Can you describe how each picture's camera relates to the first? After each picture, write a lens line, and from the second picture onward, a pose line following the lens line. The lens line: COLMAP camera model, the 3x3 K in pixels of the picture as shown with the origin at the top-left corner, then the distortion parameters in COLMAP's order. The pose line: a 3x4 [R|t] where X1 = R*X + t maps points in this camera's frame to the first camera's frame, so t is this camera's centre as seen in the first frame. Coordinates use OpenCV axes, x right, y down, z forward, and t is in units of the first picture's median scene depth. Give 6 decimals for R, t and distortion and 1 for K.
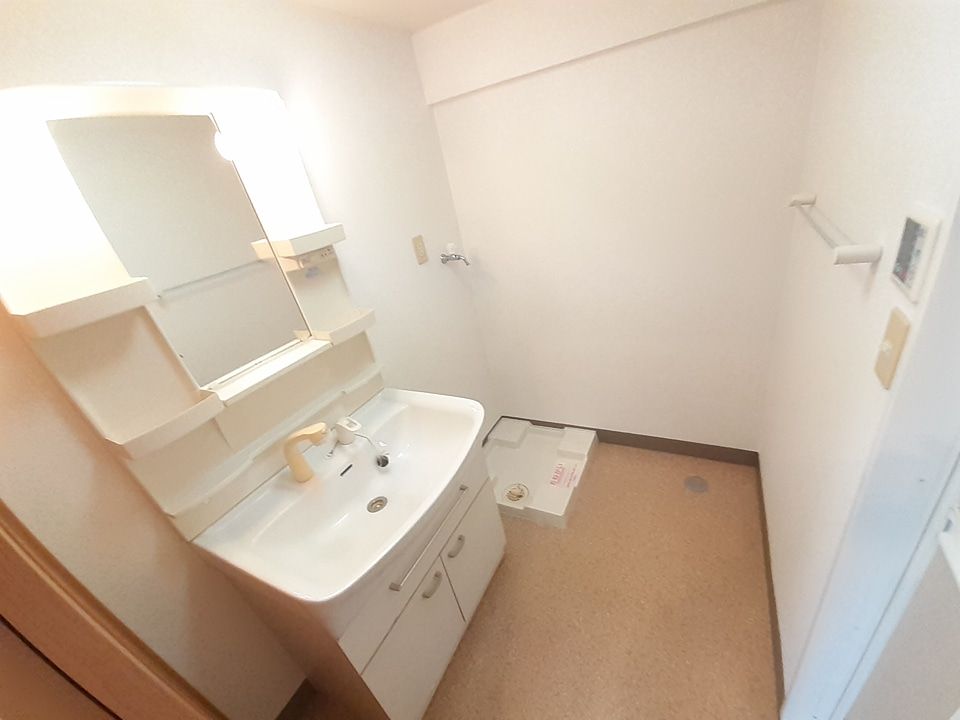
lens RADIAL K [[380.7, 0, 495.8], [0, 380.7, 359.4], [0, 0, 1]] dist [0.000646, -0.007337]
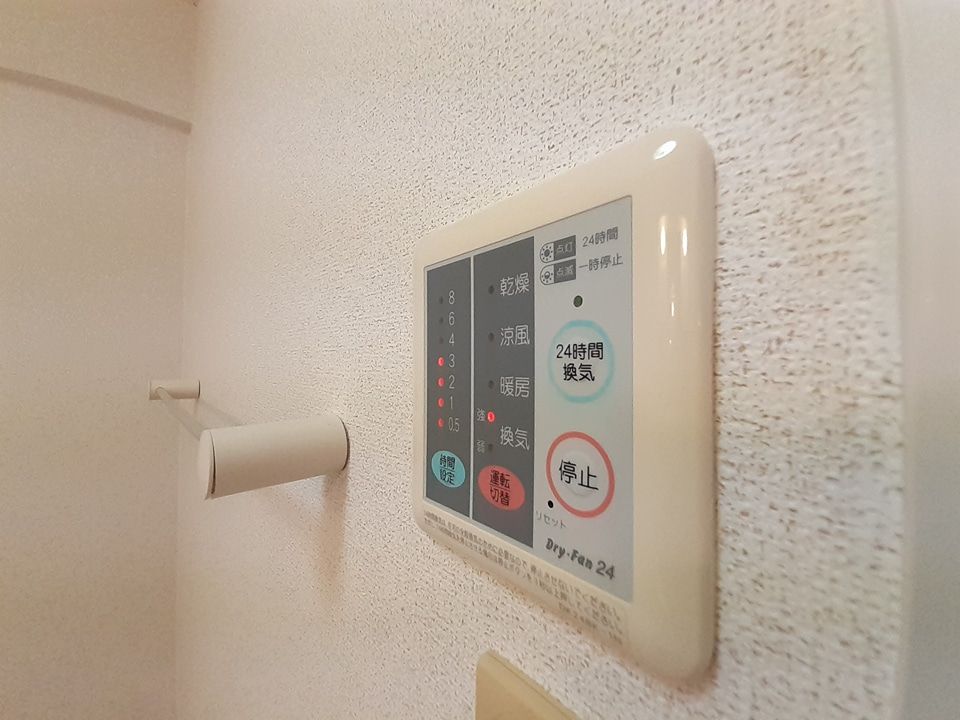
lens RADIAL K [[380.7, 0, 495.8], [0, 380.7, 359.4], [0, 0, 1]] dist [0.000646, -0.007337]
pose [[0.321606, 0.178651, 0.929867, 0.705169], [0.382512, 0.873828, -0.300181, -0.184202], [-0.866172, 0.452226, 0.212693, 0.742058]]
